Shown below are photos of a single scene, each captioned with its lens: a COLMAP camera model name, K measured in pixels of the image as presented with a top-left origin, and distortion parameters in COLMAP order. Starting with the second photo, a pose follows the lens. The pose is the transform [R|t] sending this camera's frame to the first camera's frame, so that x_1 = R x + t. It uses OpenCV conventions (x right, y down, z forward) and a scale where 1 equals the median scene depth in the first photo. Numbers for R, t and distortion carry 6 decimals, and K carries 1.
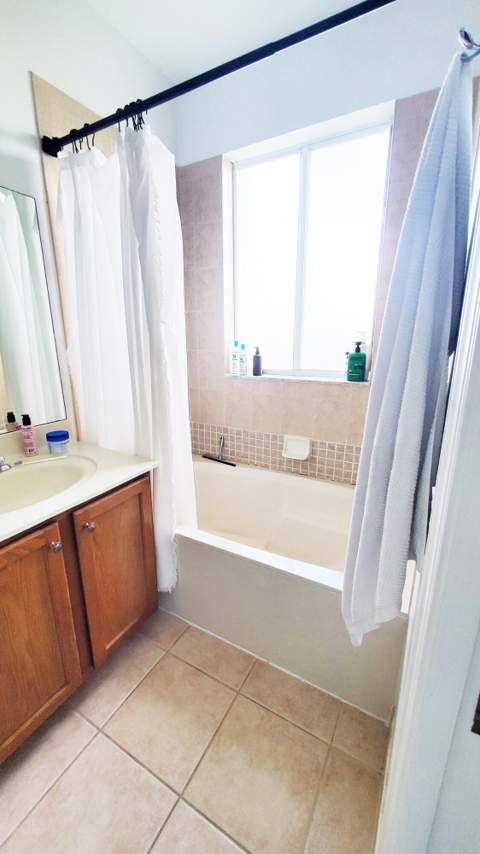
lens RADIAL K [[341.7, 0, 233.5], [0, 341.7, 427.5], [0, 0, 1]] dist [-0.000978, -0.000063]
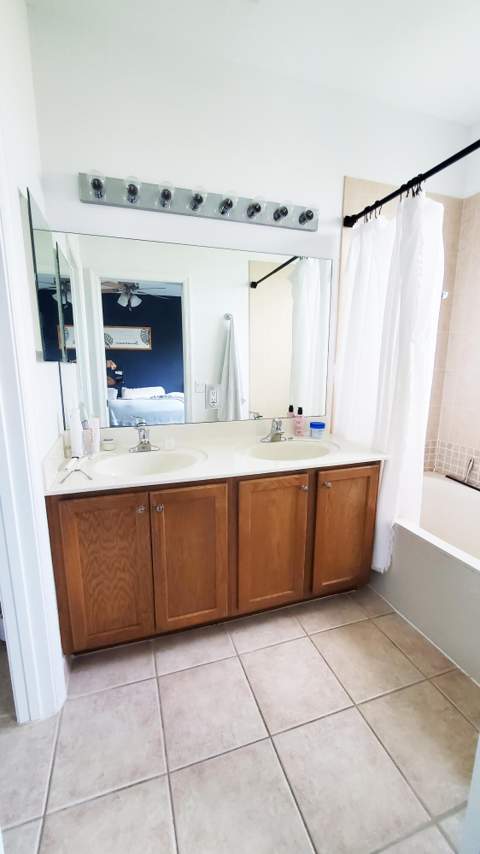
lens RADIAL K [[341.7, 0, 233.5], [0, 341.7, 427.5], [0, 0, 1]] dist [-0.000978, -0.000063]
pose [[0.742474, 0.133266, -0.656485, 0.151491], [-0.176702, 0.984264, -0.000042, 0.101207], [0.646150, 0.116034, 0.754339, -0.280145]]
